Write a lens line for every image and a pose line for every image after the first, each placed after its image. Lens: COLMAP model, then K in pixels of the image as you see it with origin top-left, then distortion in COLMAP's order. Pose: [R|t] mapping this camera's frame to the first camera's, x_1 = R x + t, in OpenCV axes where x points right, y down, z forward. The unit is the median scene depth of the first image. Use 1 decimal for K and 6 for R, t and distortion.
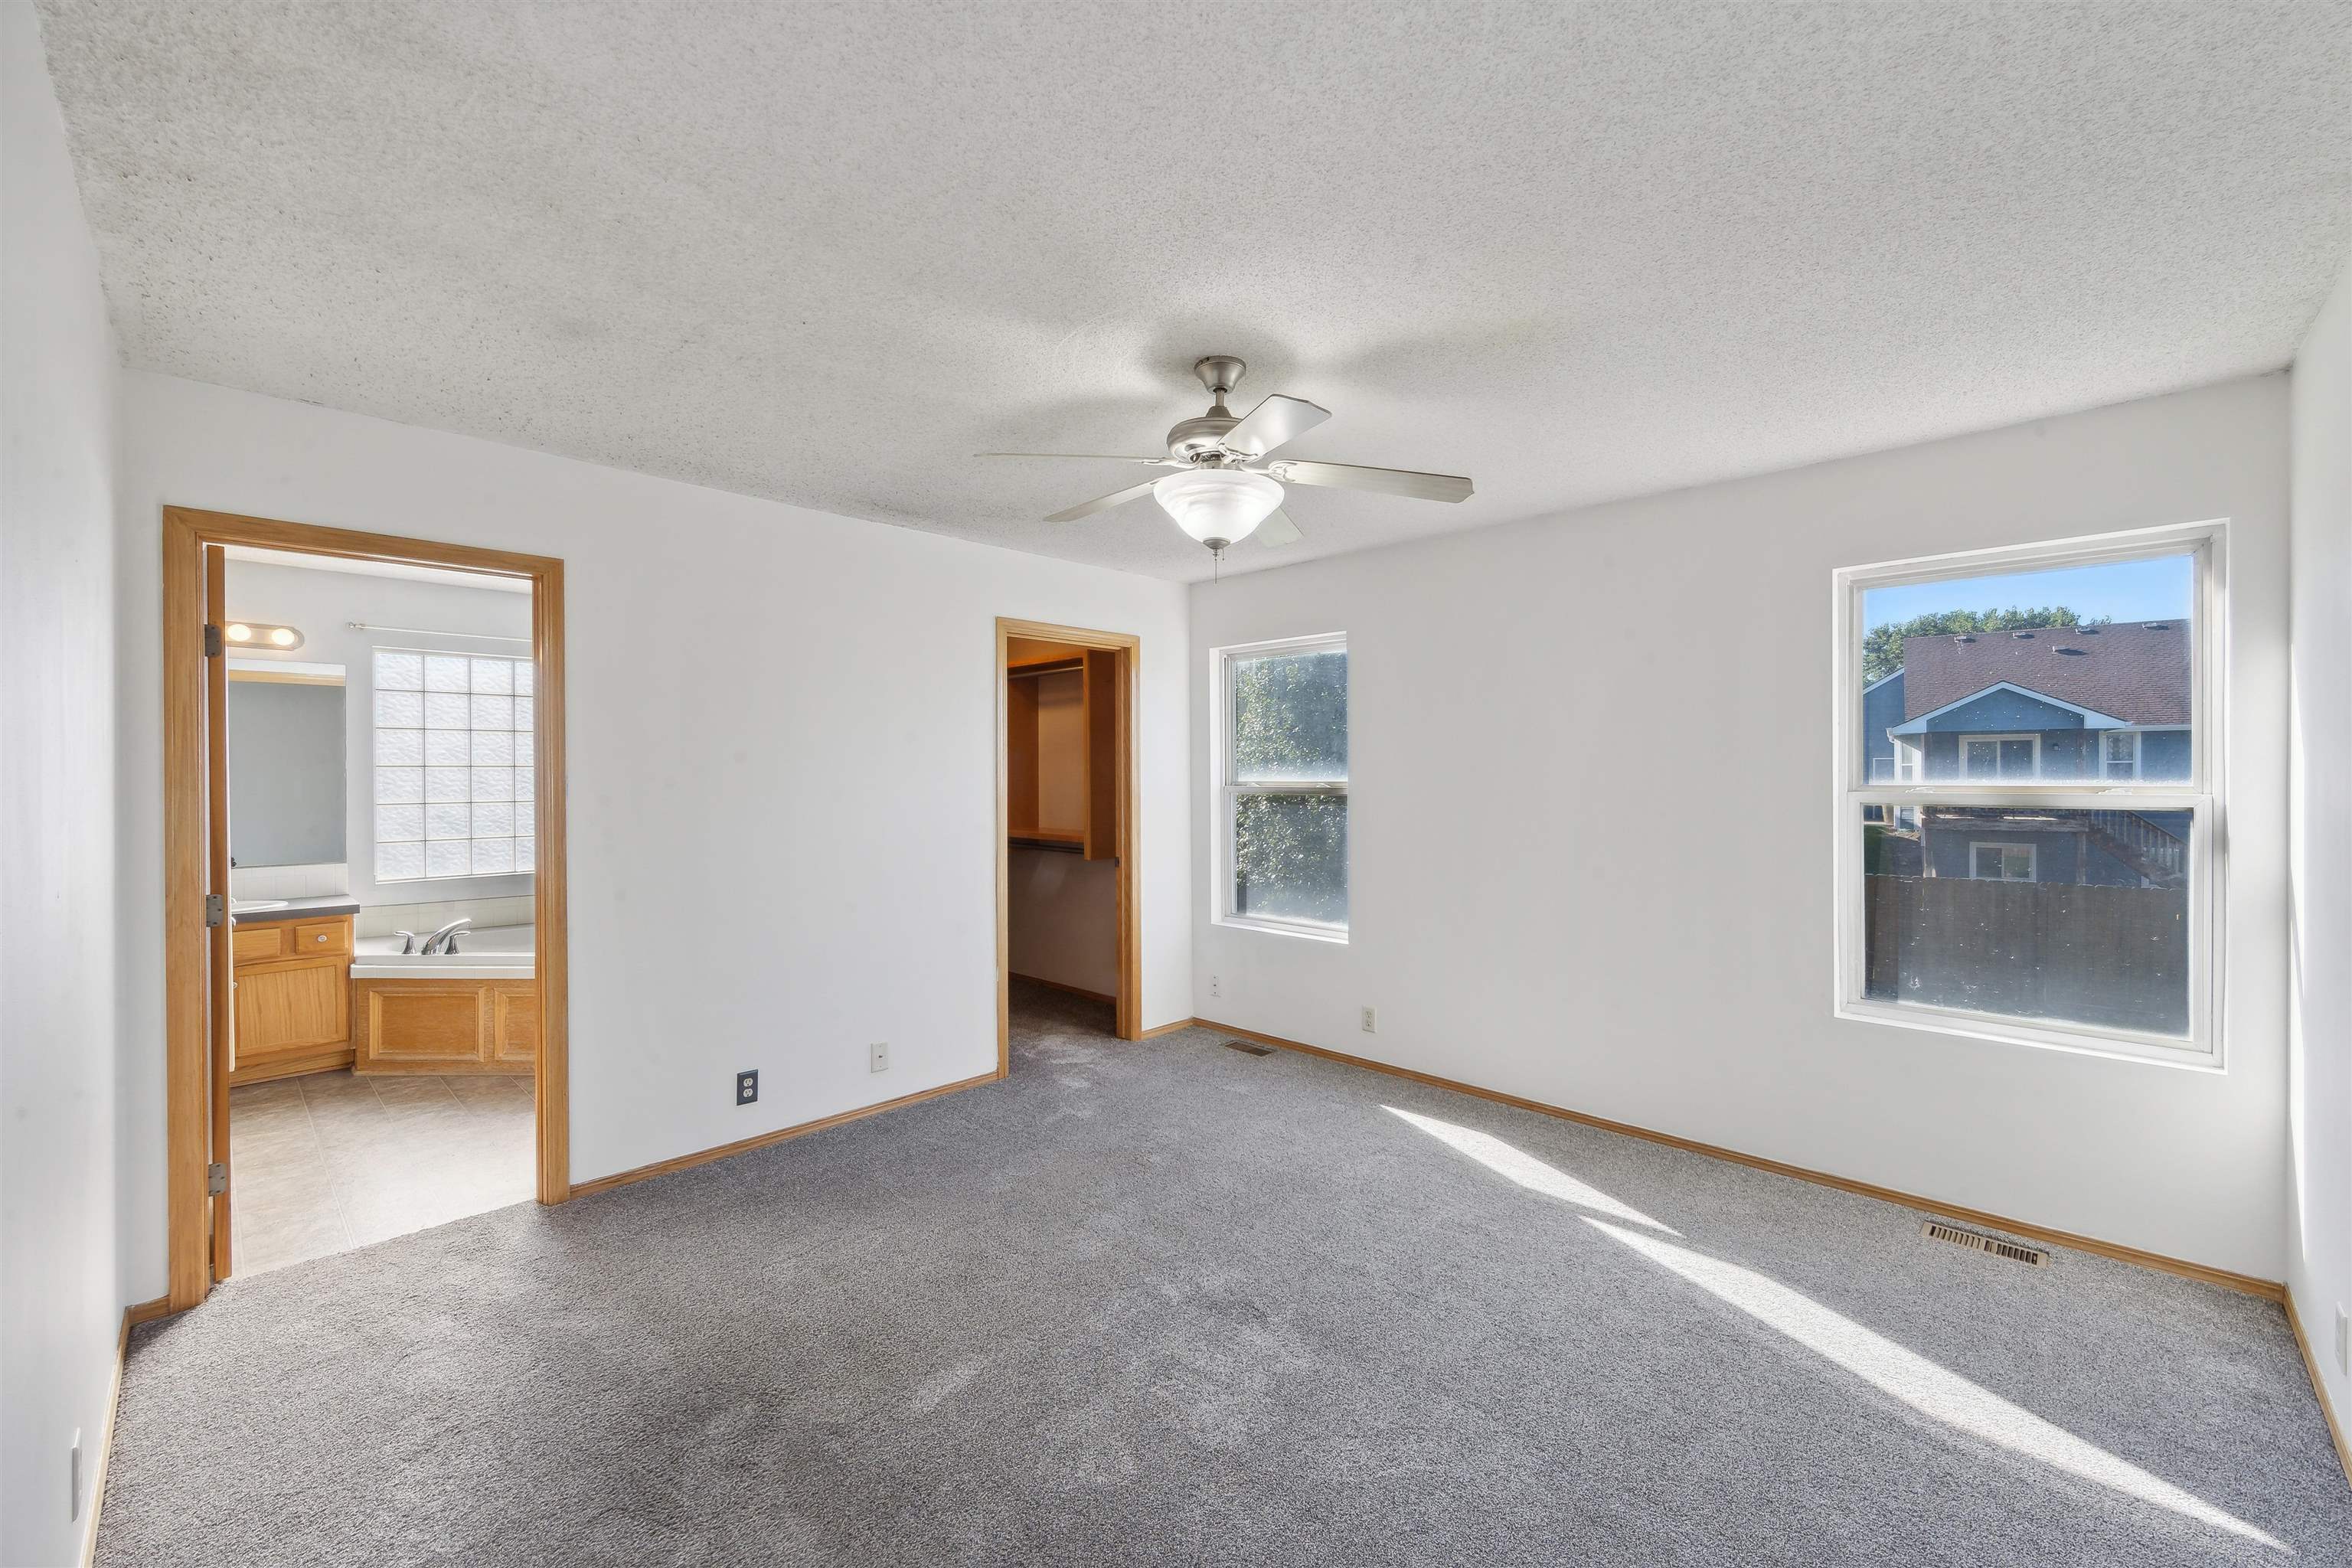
lens RADIAL K [[942.1, 0, 1186.2], [0, 942.1, 785.2], [0, 0, 1]] dist [0.000778, -0.000491]
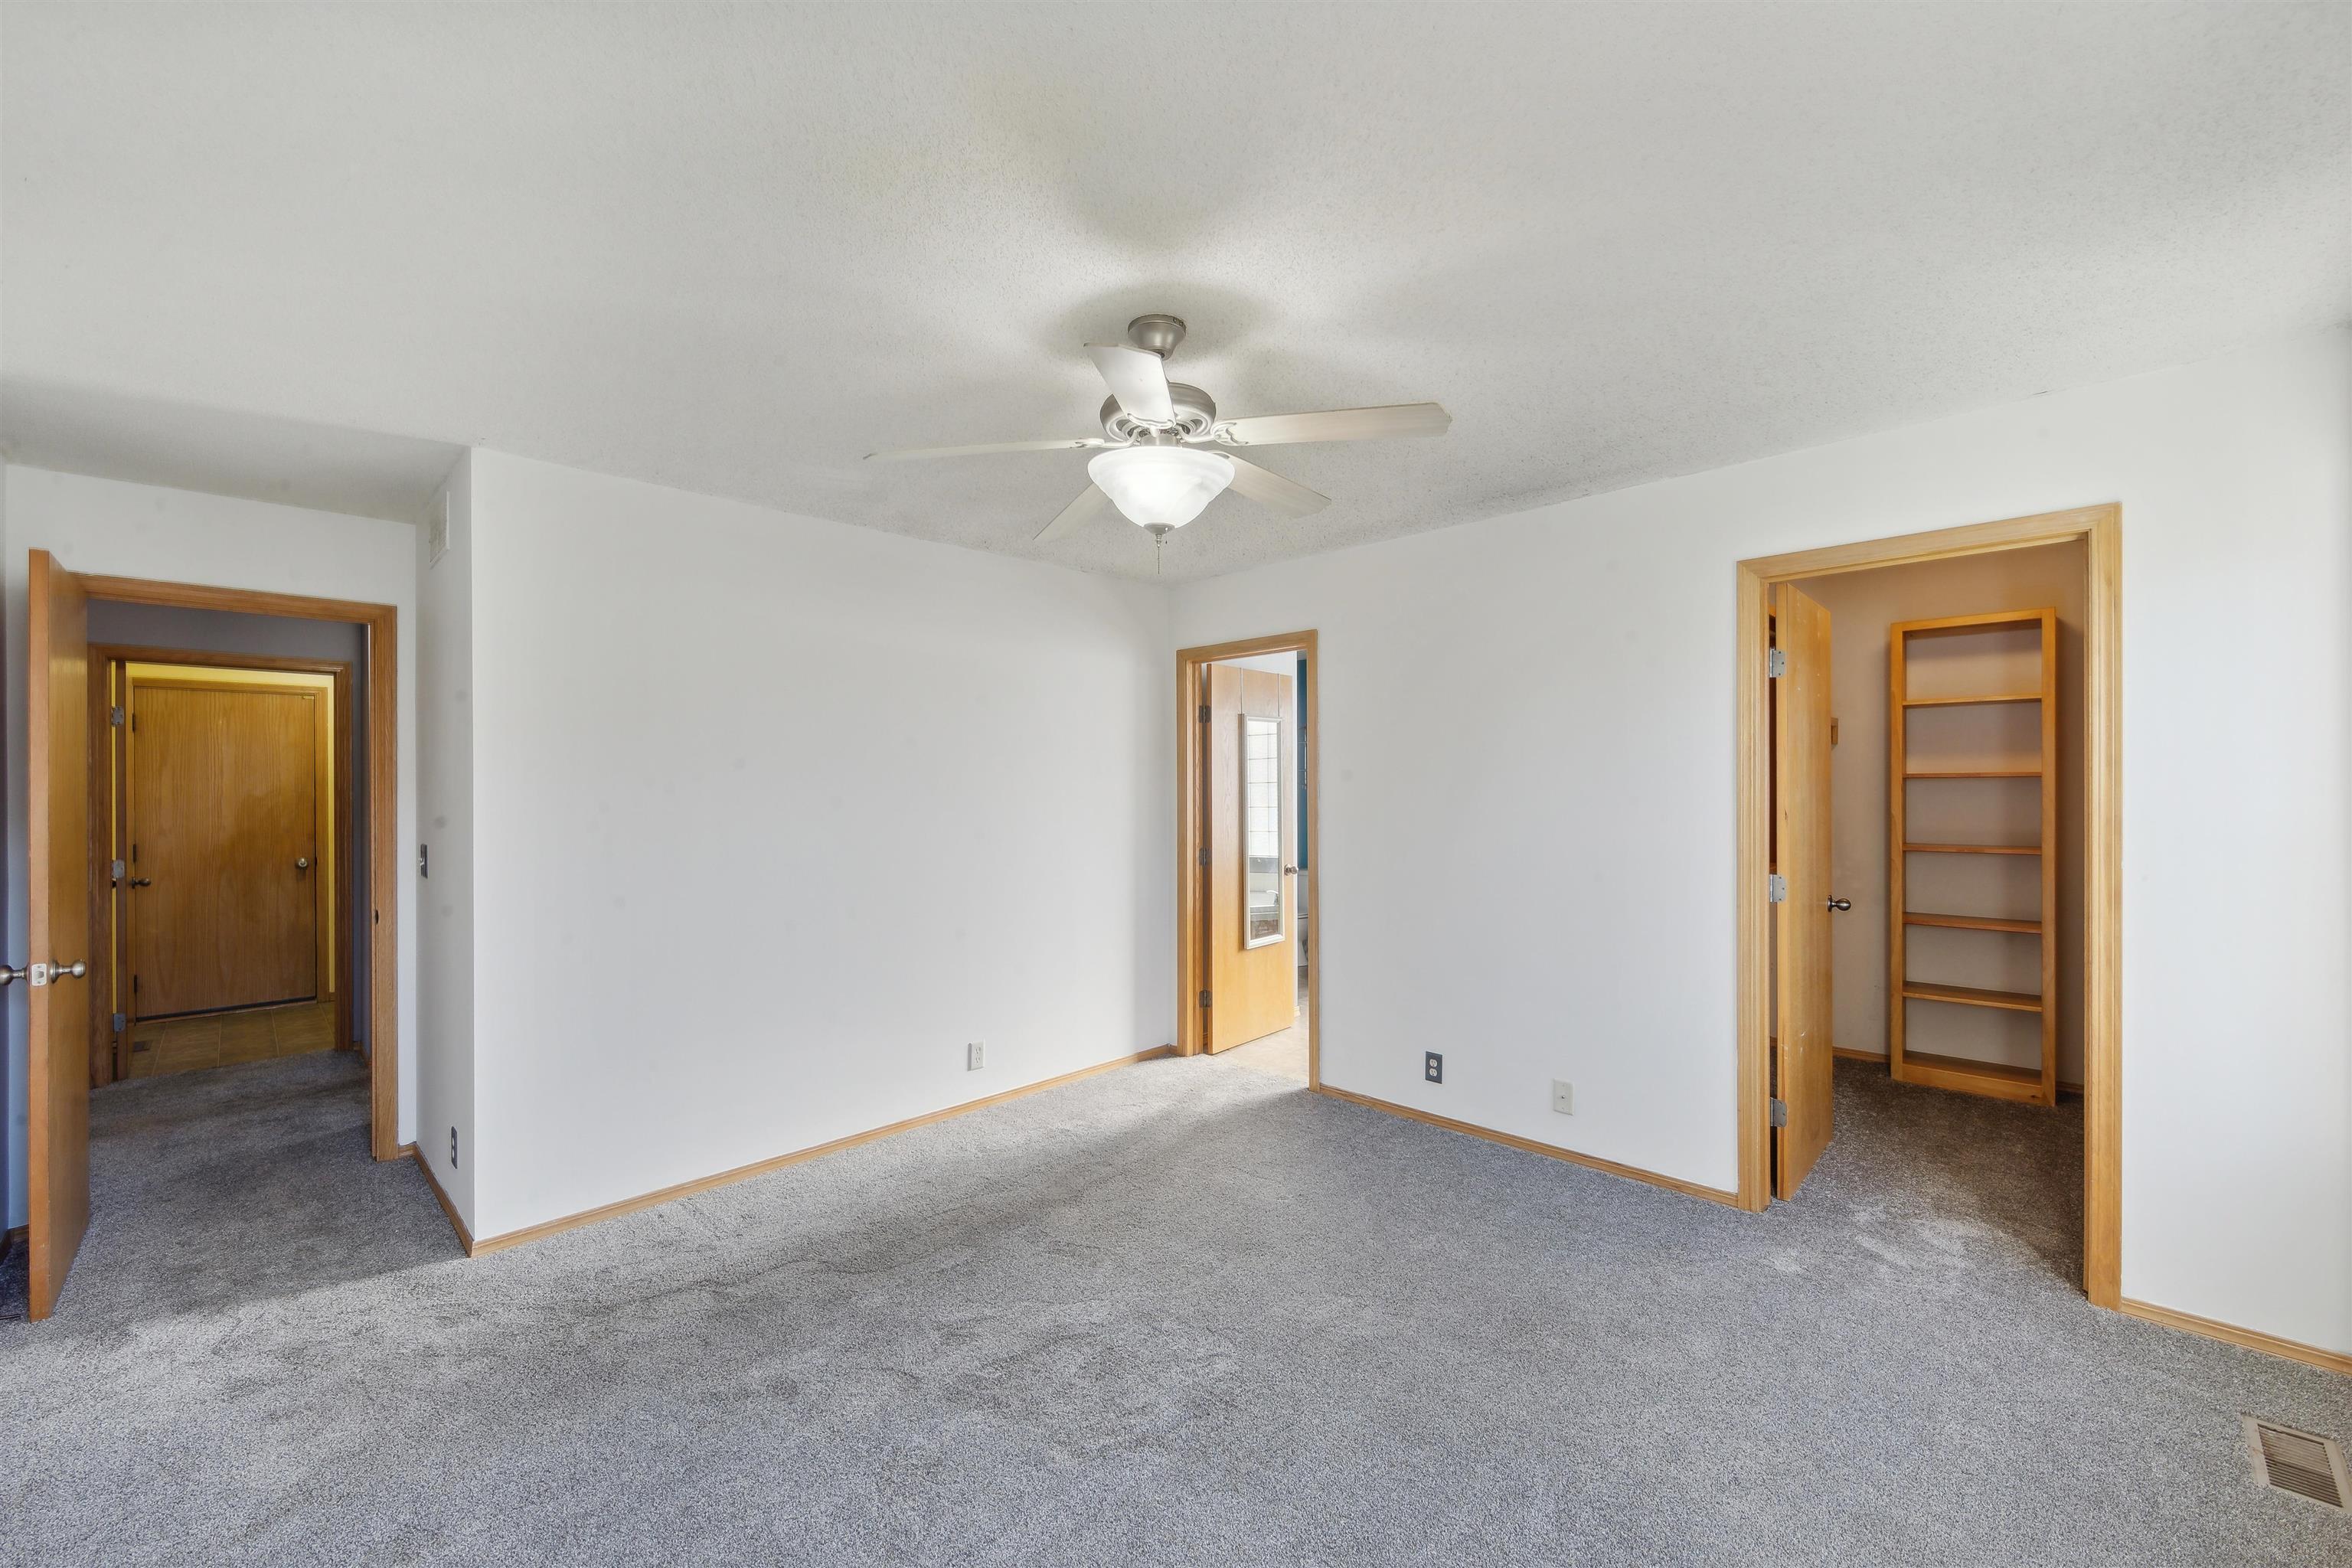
lens RADIAL K [[942.1, 0, 1186.2], [0, 942.1, 785.2], [0, 0, 1]] dist [0.000778, -0.000491]
pose [[-0.009247, 0.008076, -0.999925, 0.637724], [0.003014, 0.999963, 0.008048, -0.019485], [0.999953, -0.002939, -0.009271, 0.721403]]
